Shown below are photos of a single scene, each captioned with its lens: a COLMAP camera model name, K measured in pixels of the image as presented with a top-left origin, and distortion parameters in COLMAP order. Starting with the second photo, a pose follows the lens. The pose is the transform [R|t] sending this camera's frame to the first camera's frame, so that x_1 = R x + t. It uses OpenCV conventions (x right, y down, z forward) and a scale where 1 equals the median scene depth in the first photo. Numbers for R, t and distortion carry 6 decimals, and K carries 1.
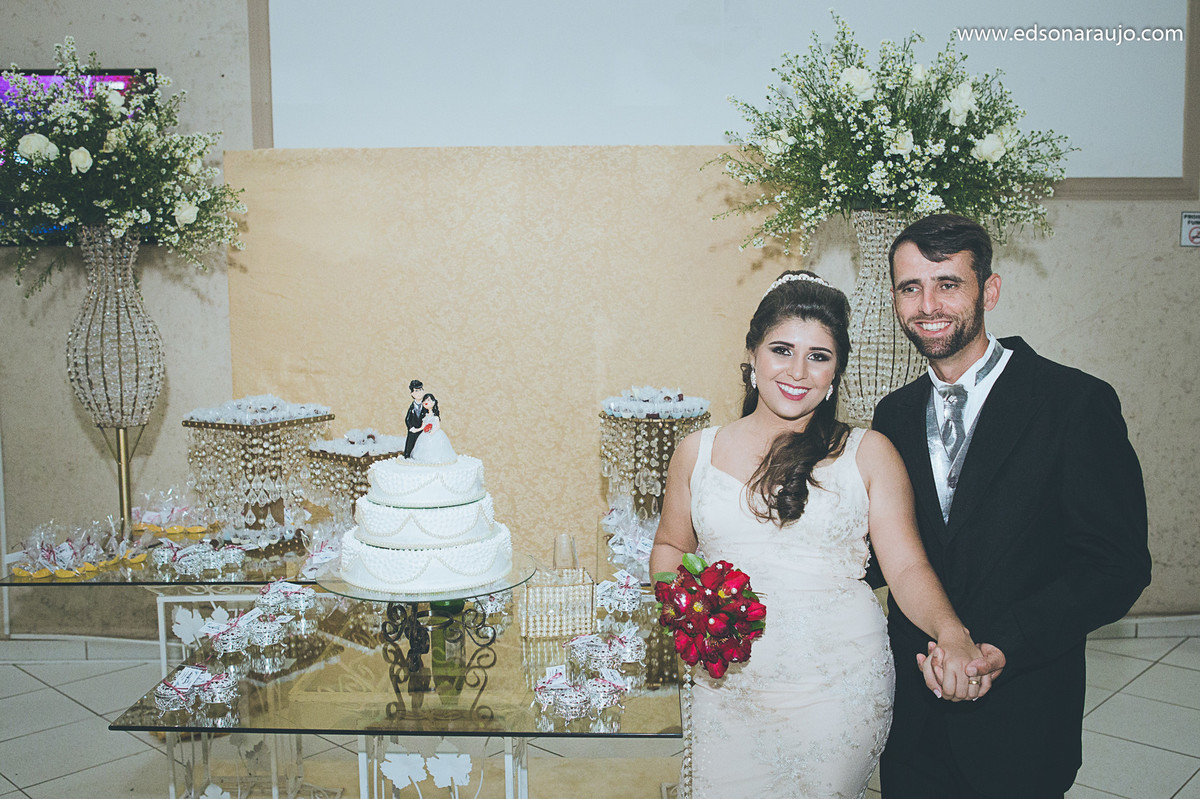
lens RADIAL K [[1115.9, 0, 598.9], [0, 1115.9, 403.9], [0, 0, 1]] dist [-0.070088, 0.000000]
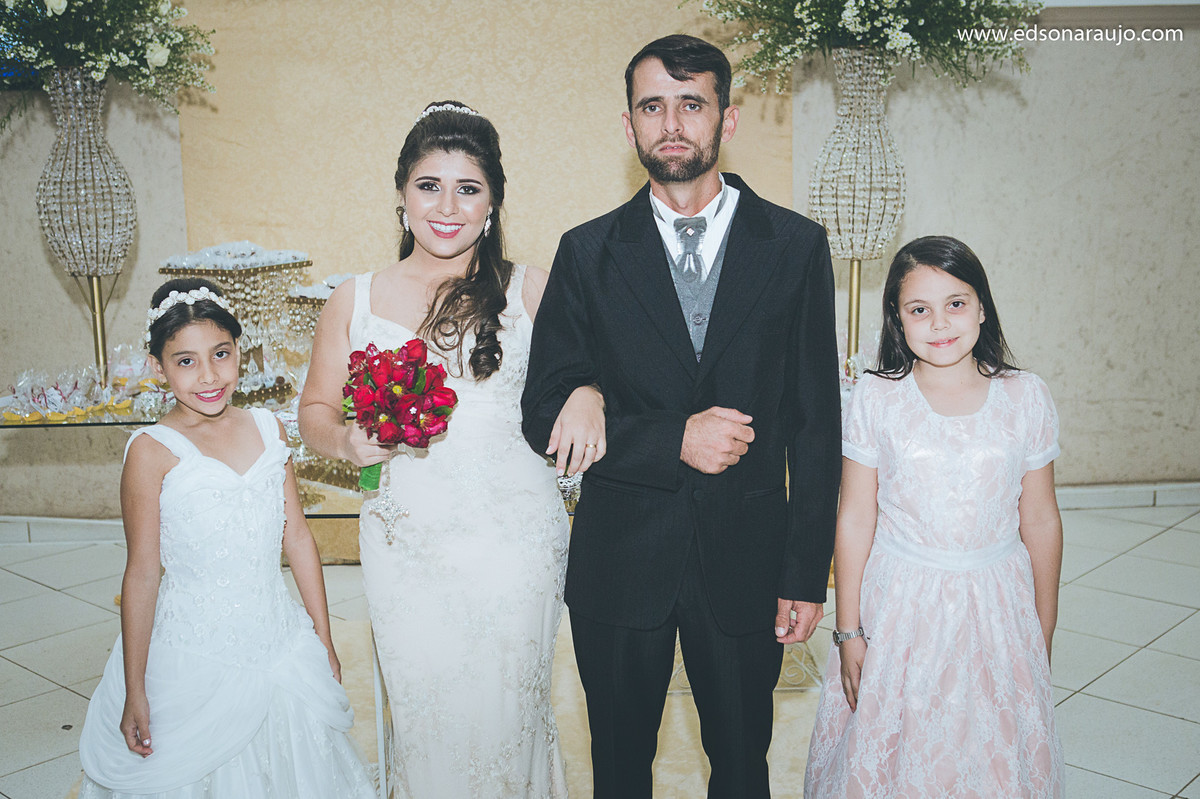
lens RADIAL K [[1378.7, 0, 592.5], [0, 1378.7, 403.2], [0, 0, 1]] dist [-0.035561, 0.000000]
pose [[0.999847, -0.011437, 0.013219, -0.005744], [0.010292, 0.996444, 0.083629, 0.037856], [-0.014129, -0.083480, 0.996409, -0.249621]]
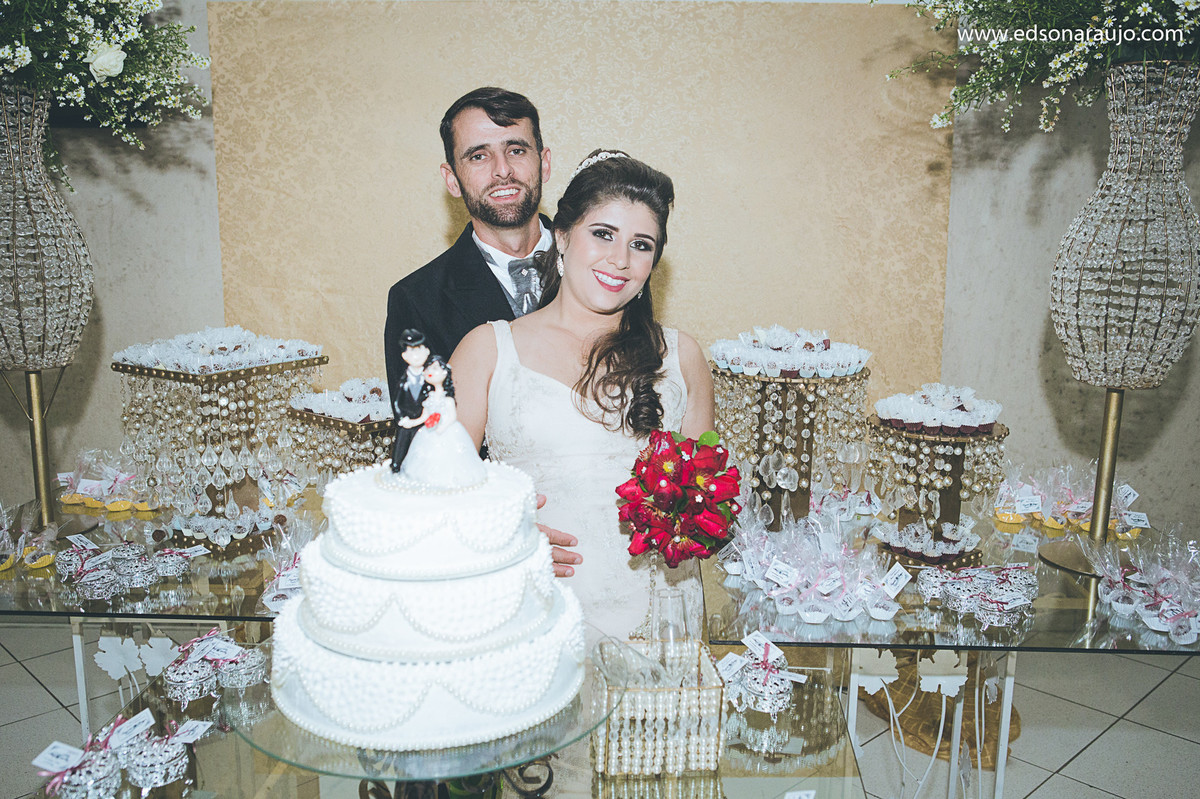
lens RADIAL K [[1057.4, 0, 600.3], [0, 1057.4, 400.6], [0, 0, 1]] dist [-0.060622, 0.043715]
pose [[0.998785, 0.023359, -0.043399, -0.036424], [-0.019775, 0.996497, 0.081260, -0.021605], [0.045145, -0.080303, 0.995748, 0.354053]]
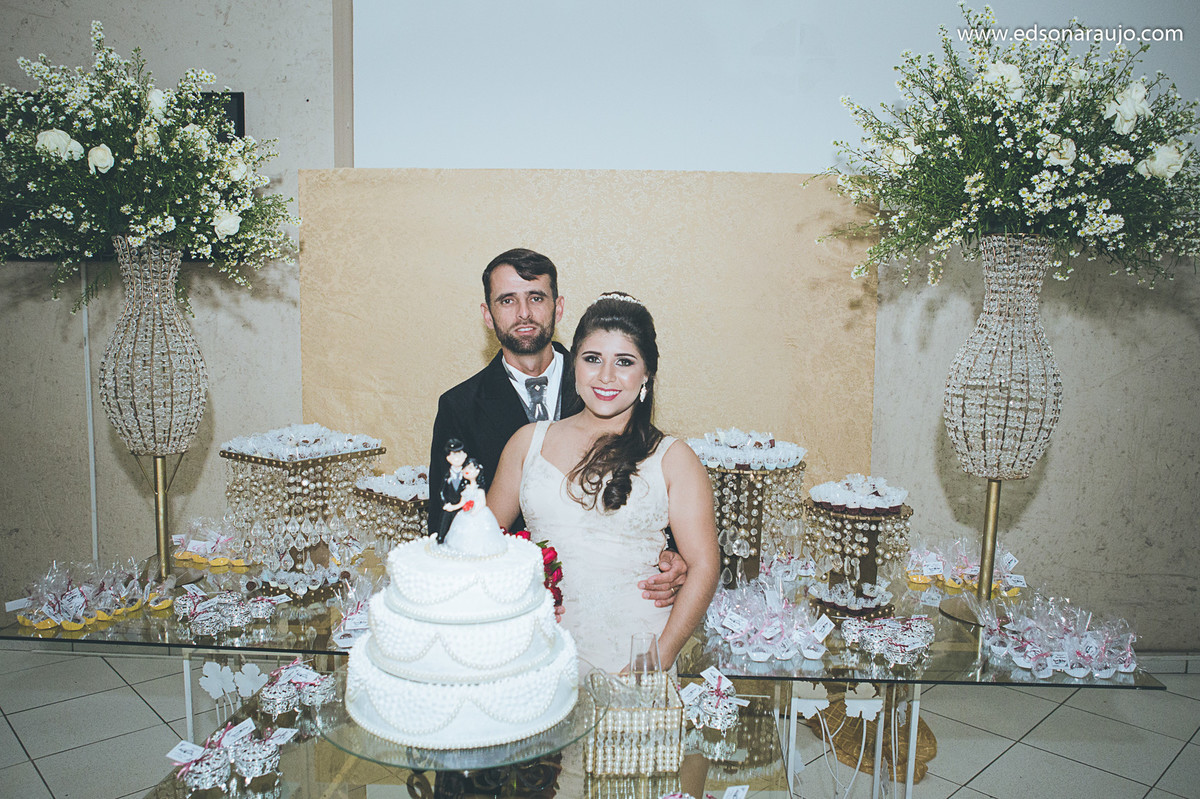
lens RADIAL K [[887.0, 0, 599.1], [0, 887.0, 402.6], [0, 0, 1]] dist [-0.092478, 0.033878]
pose [[0.998254, 0.028869, -0.051529, -0.028268], [-0.028920, 0.999582, -0.000252, -0.034283], [0.051500, 0.001742, 0.998671, 0.300801]]
